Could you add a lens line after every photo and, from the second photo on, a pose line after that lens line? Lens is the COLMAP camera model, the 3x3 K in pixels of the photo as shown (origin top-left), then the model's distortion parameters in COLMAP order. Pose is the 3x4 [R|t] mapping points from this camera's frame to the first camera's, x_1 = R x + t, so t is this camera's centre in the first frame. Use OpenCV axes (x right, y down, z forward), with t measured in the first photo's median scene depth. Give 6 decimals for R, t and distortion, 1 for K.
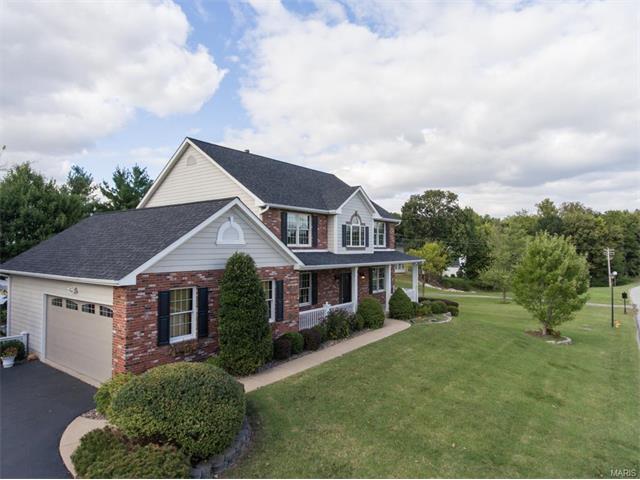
lens RADIAL K [[393.3, 0, 332.0], [0, 393.3, 241.6], [0, 0, 1]] dist [0.002026, -0.000079]
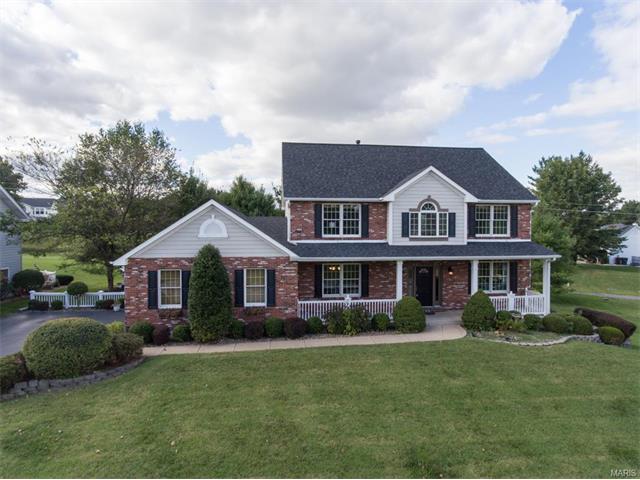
lens RADIAL K [[395.2, 0, 328.5], [0, 395.2, 235.7], [0, 0, 1]] dist [-0.000342, -0.004296]
pose [[0.695587, 0.014184, -0.718302, 0.732154], [0.012288, 0.999424, 0.031634, -0.027386], [0.718337, -0.030830, 0.695012, 0.330152]]
